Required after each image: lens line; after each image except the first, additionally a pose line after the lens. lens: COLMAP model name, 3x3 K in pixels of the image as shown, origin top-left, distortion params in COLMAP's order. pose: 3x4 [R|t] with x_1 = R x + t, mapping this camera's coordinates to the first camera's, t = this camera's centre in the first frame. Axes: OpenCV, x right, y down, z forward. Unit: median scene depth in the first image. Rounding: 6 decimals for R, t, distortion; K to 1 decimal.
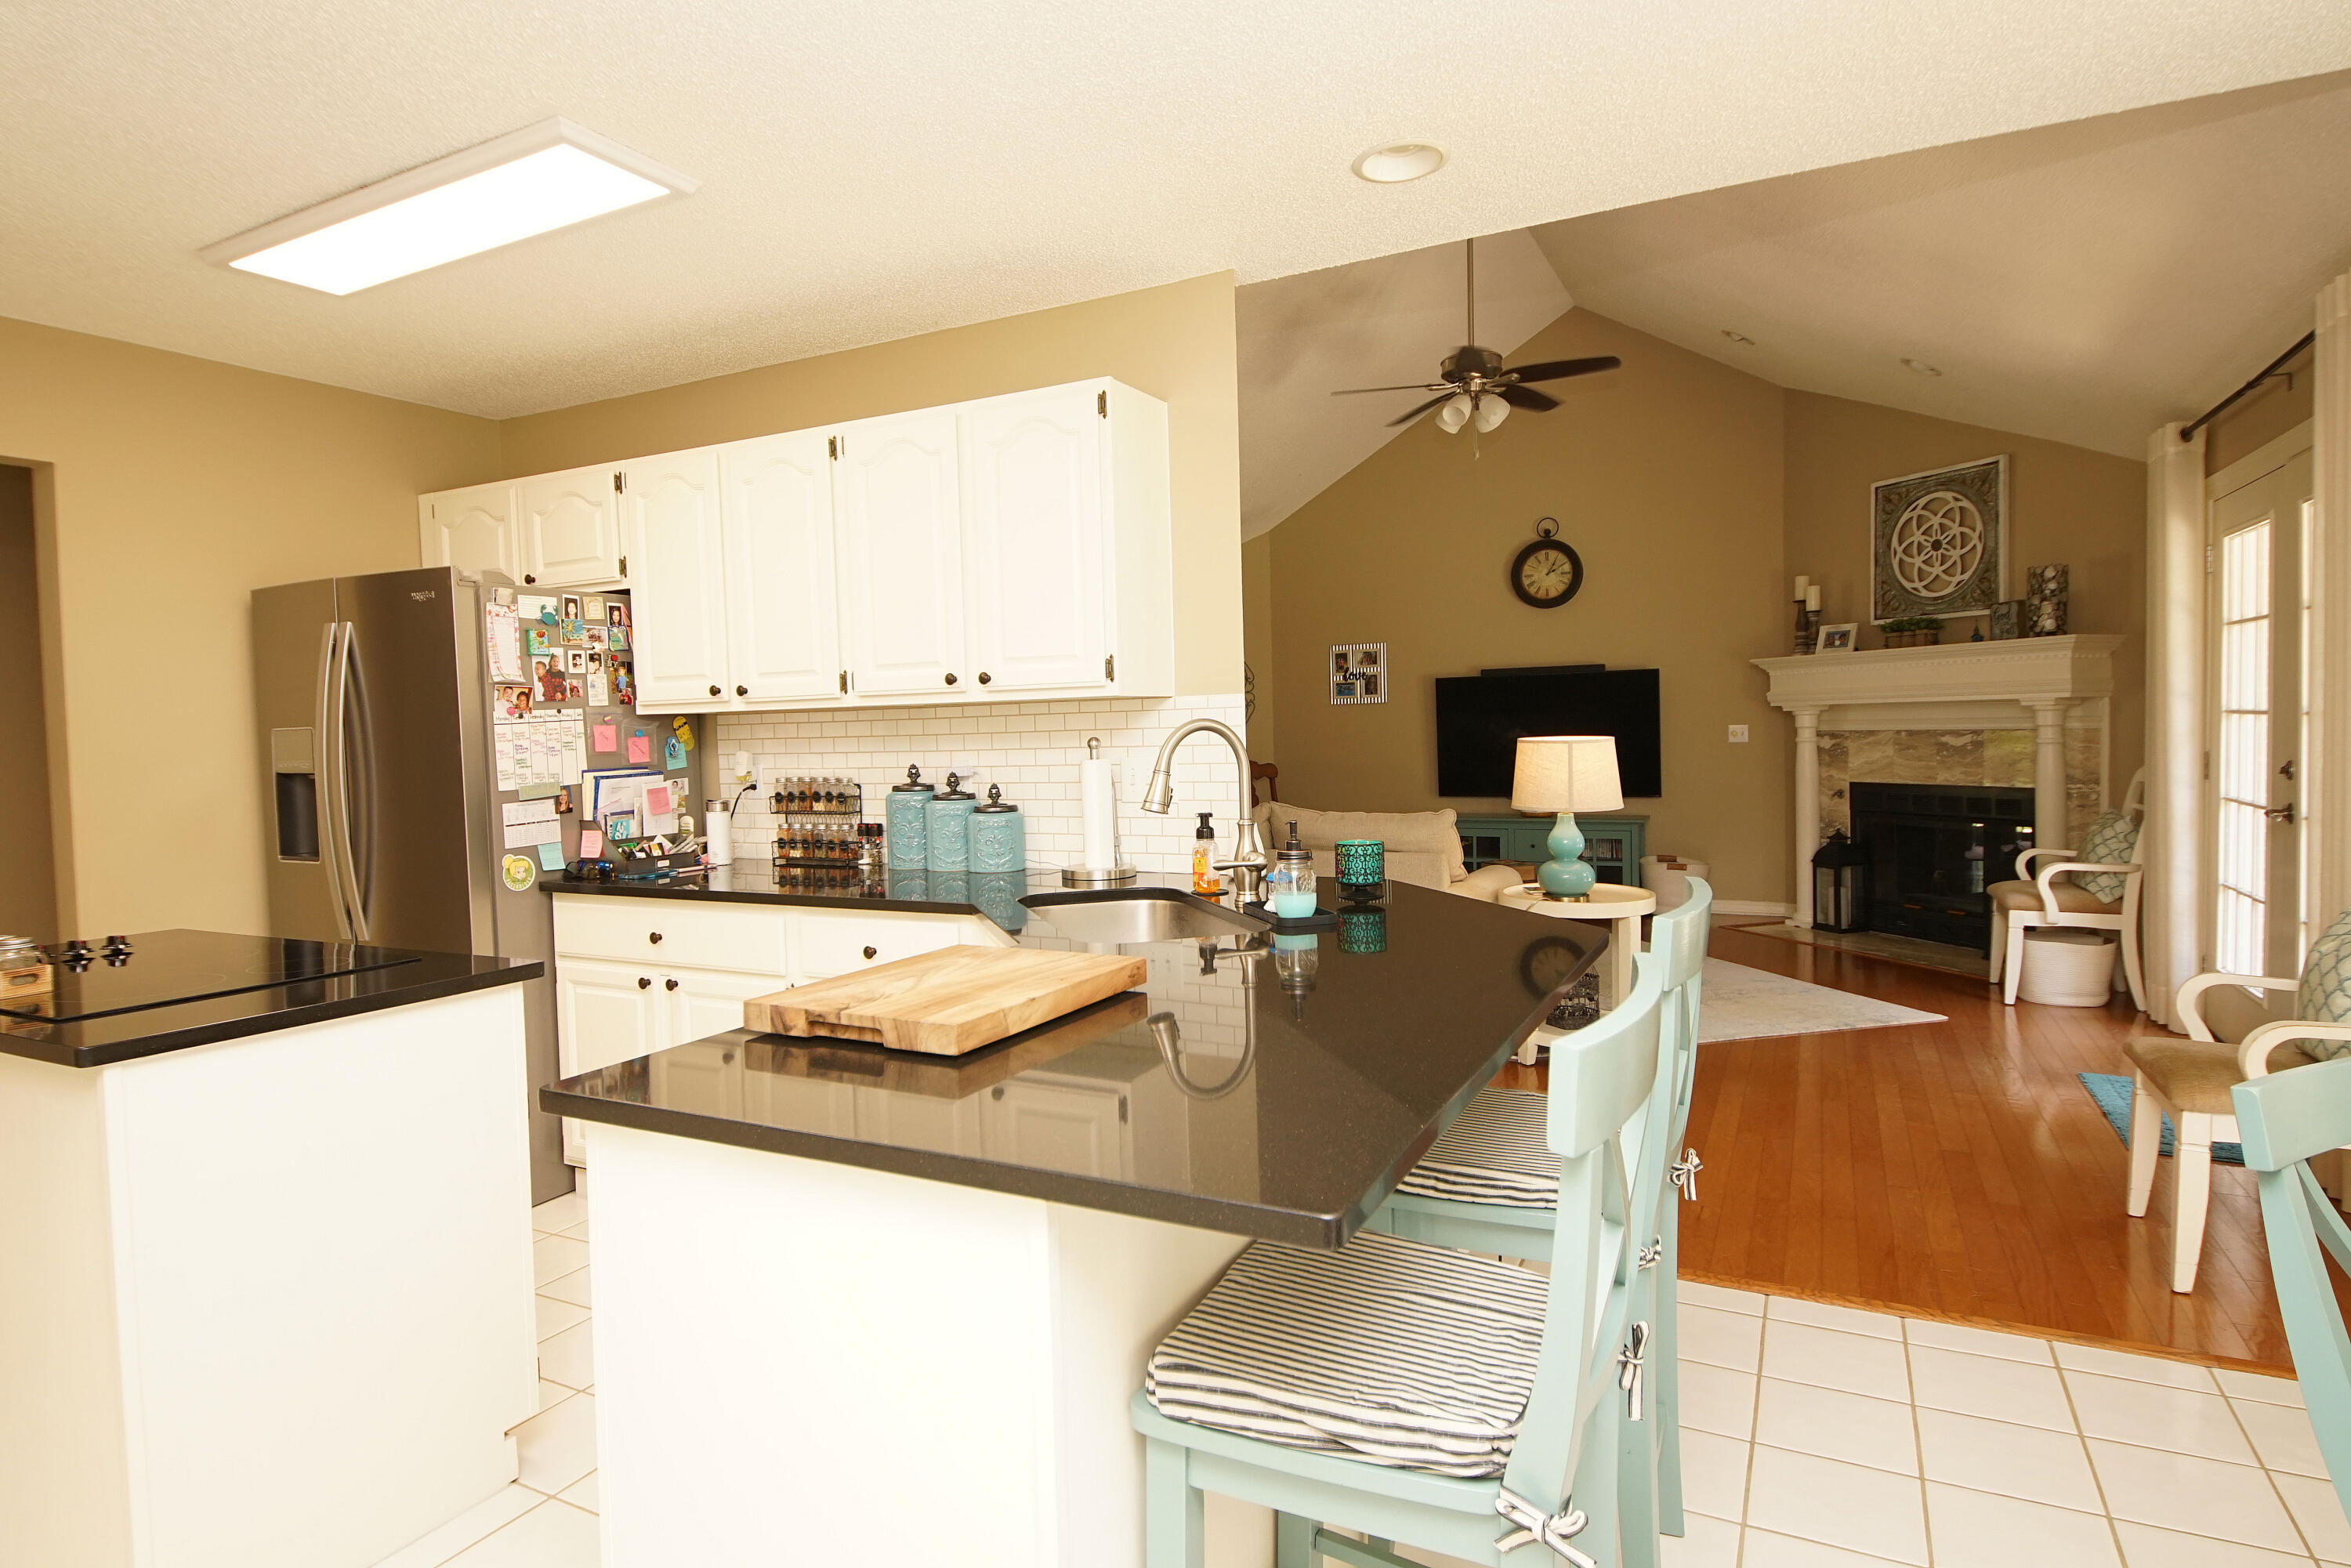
lens RADIAL K [[1265.3, 0, 1166.4], [0, 1265.3, 767.0], [0, 0, 1]] dist [0.019704, -0.024997]
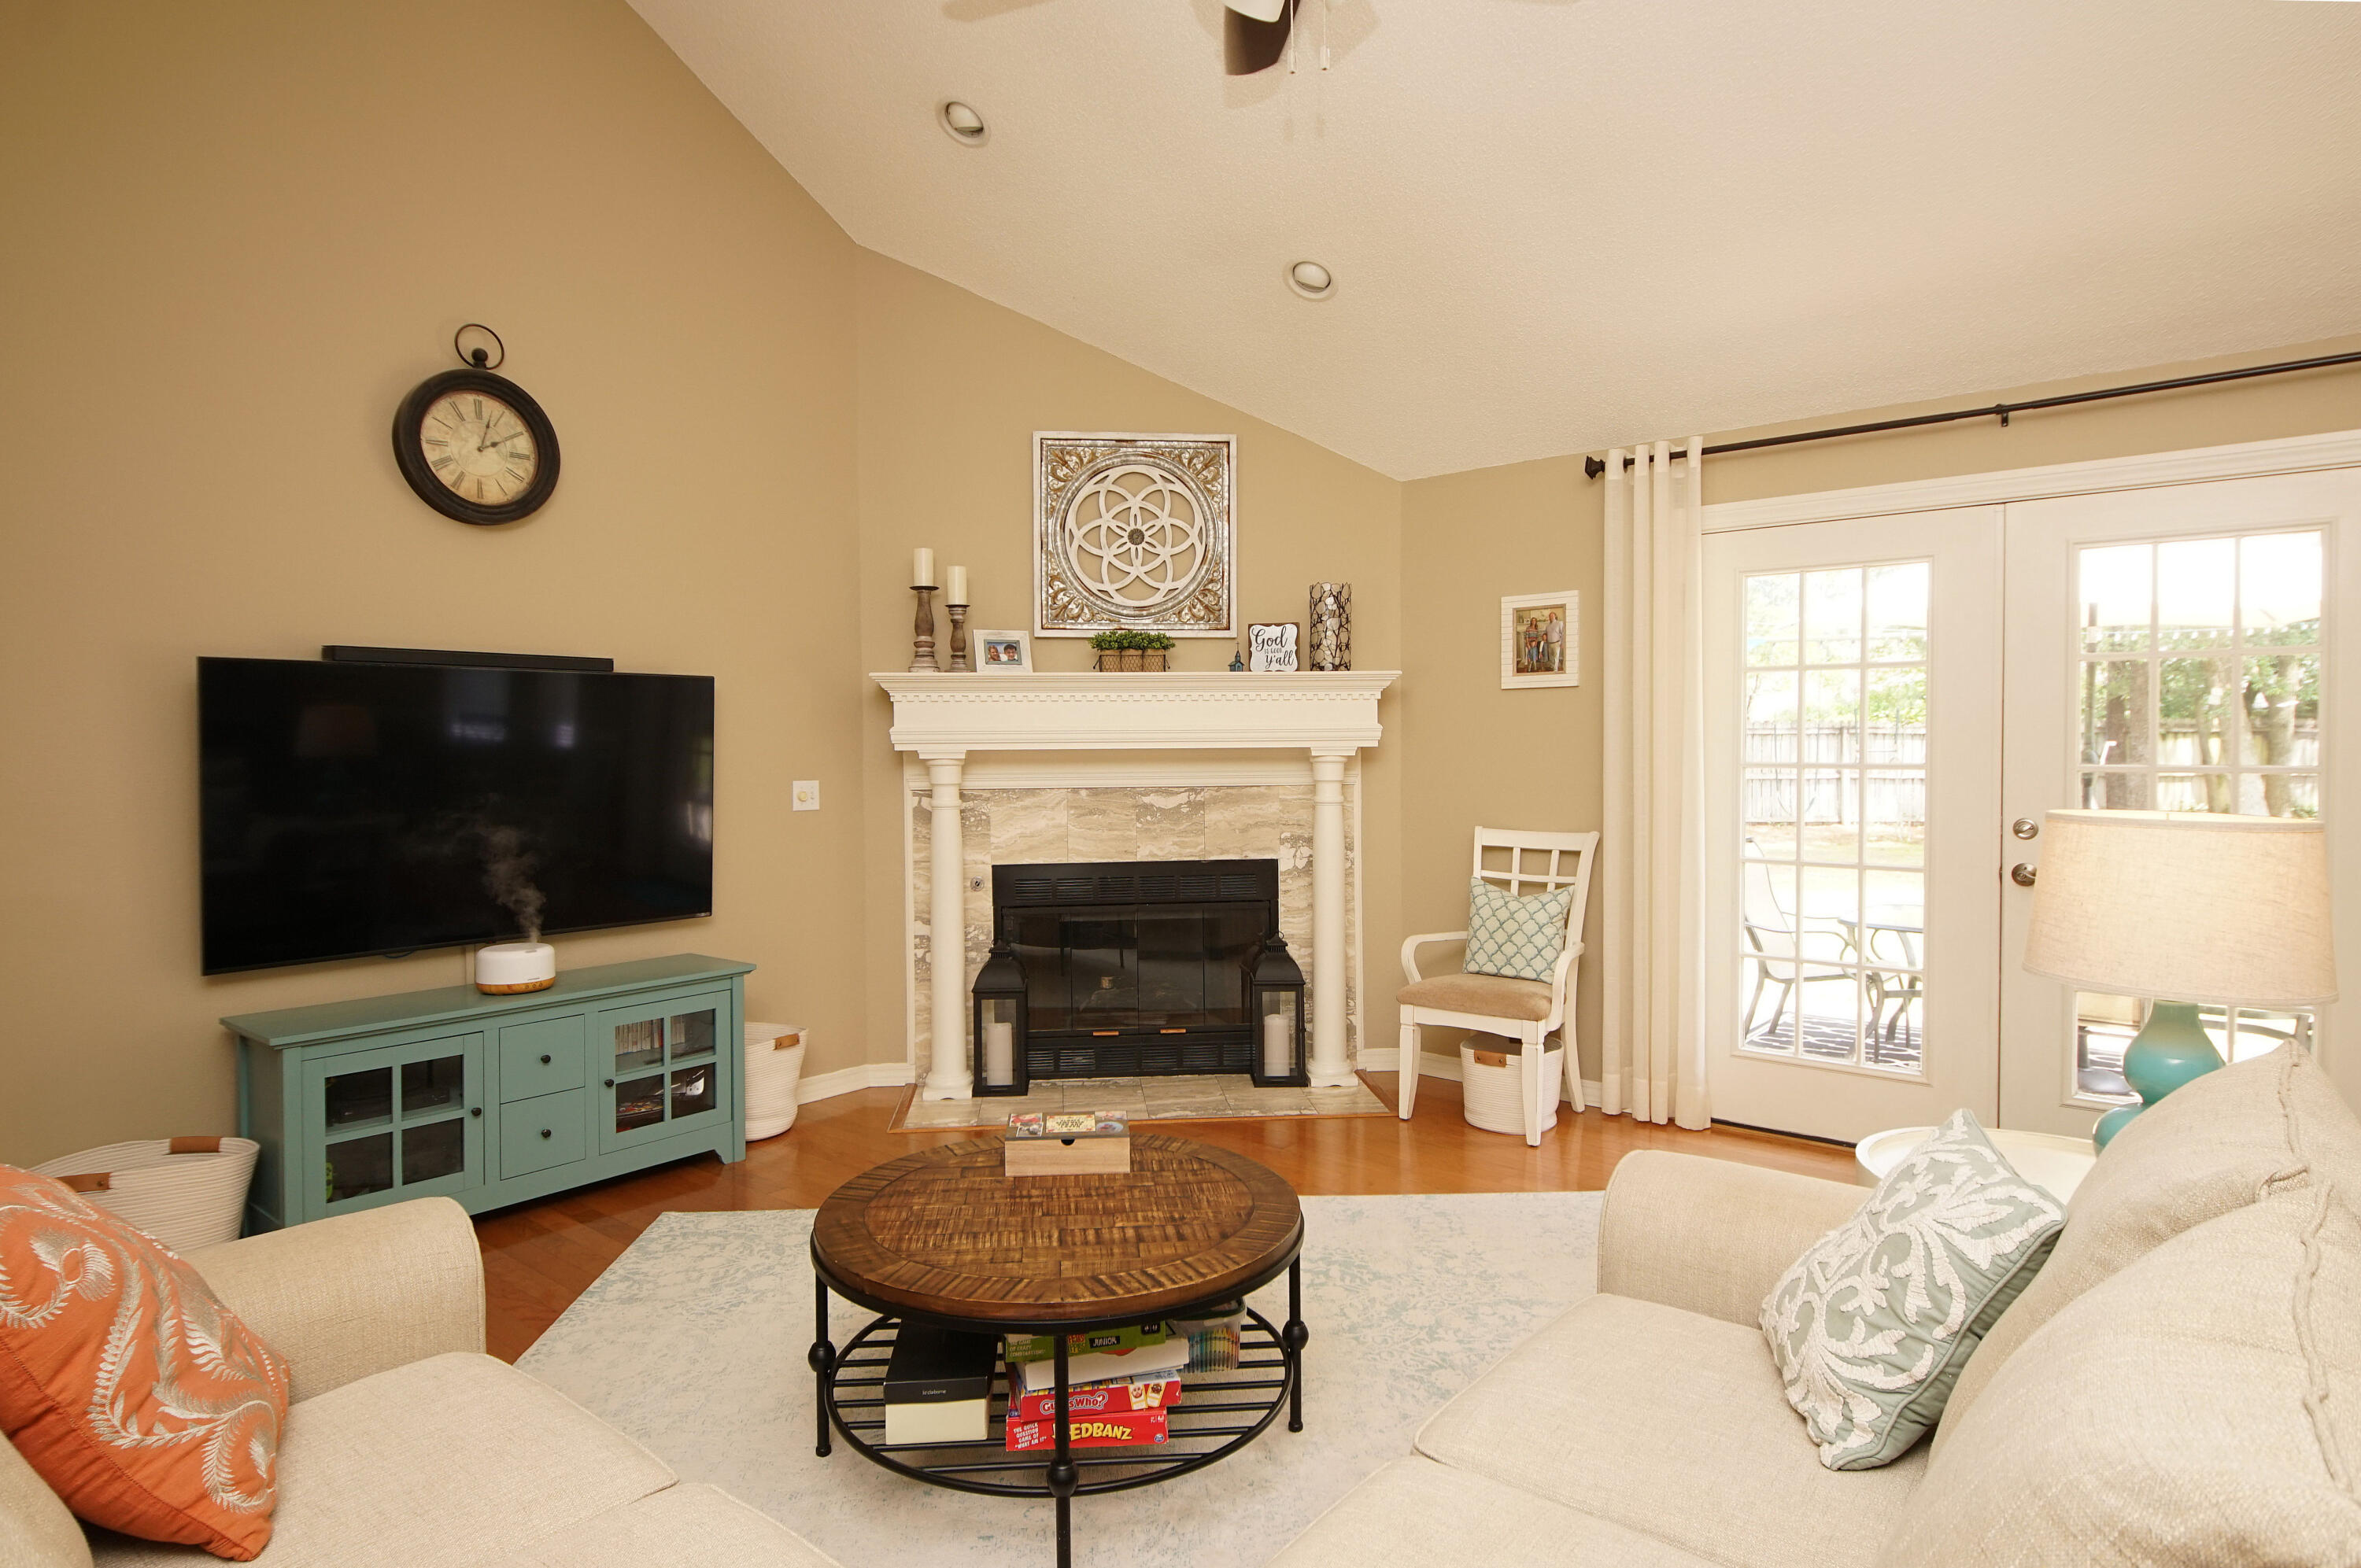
lens RADIAL K [[1270.6, 0, 1098.3], [0, 1270.6, 782.6], [0, 0, 1]] dist [0.019704, -0.024997]
pose [[0.228264, -0.006292, 0.973579, -0.209204], [0.032192, 0.999481, -0.001088, -0.057821], [-0.973067, 0.031590, 0.228348, 1.551254]]
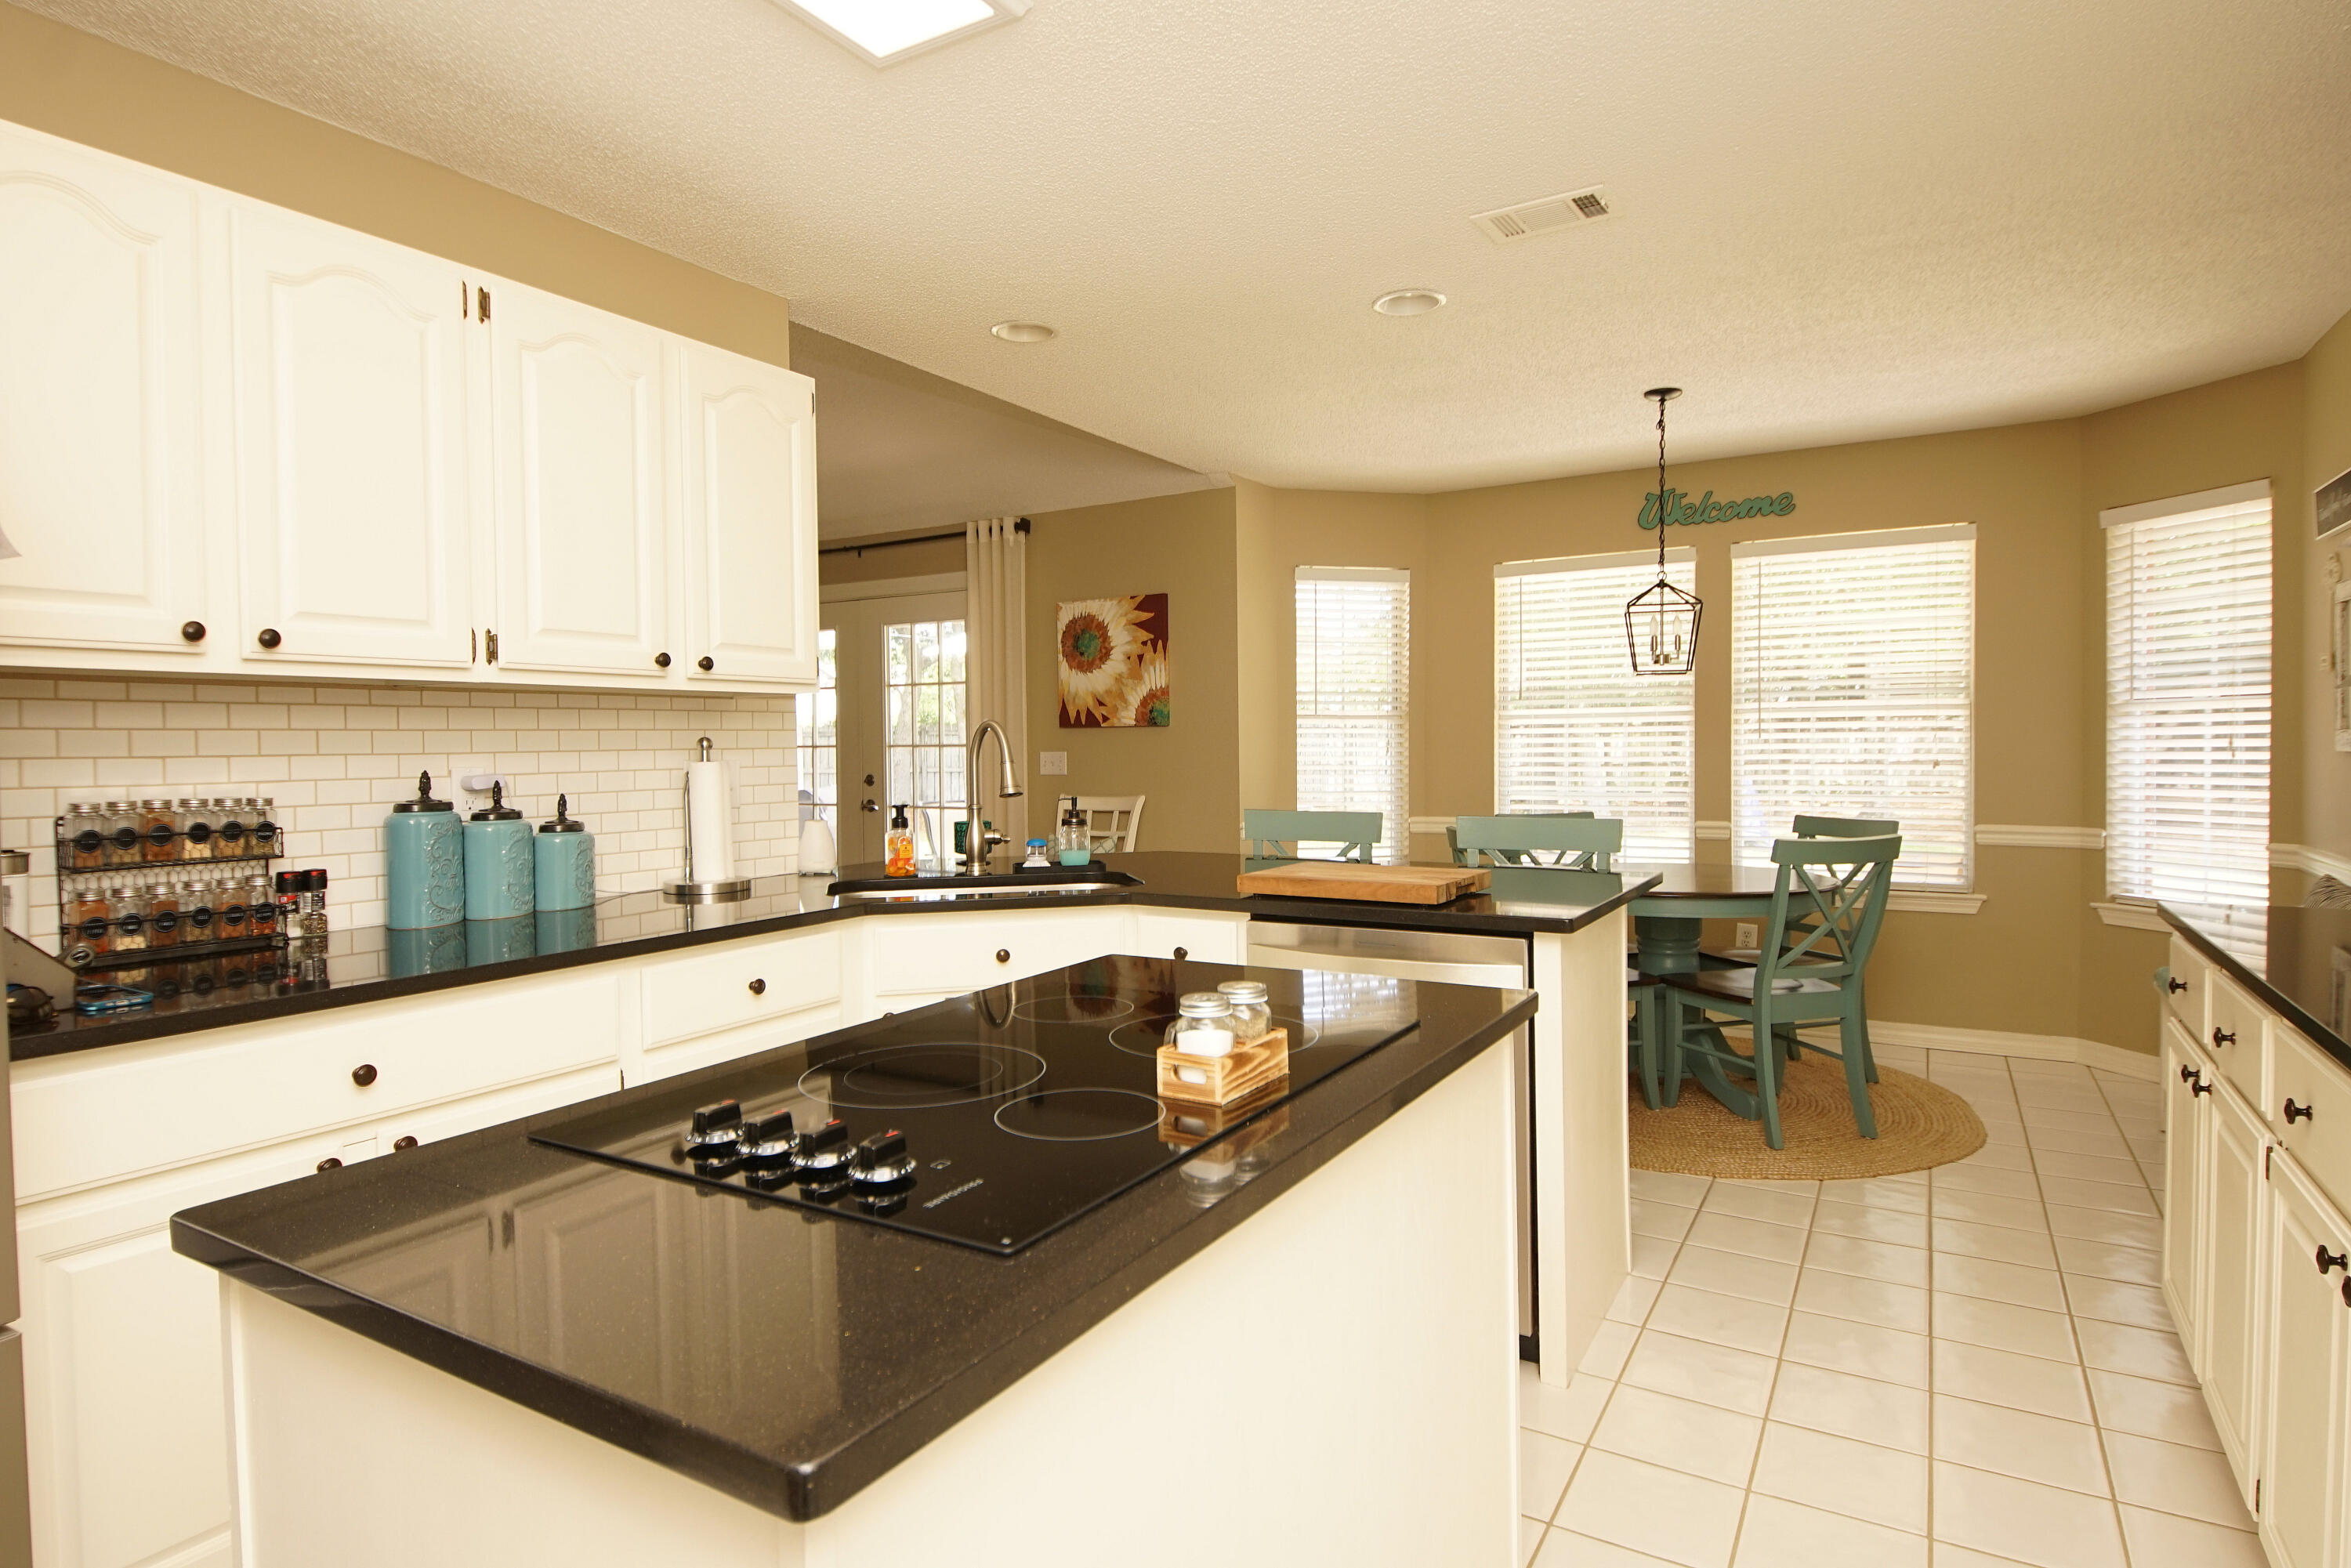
lens RADIAL K [[1265.3, 0, 1182.7], [0, 1265.3, 775.5], [0, 0, 1]] dist [0.019704, -0.024997]
pose [[0.042718, -0.000427, 0.999087, -0.815474], [0.042373, 0.999101, -0.001385, 0.016866], [-0.998188, 0.042393, 0.042697, 0.529395]]
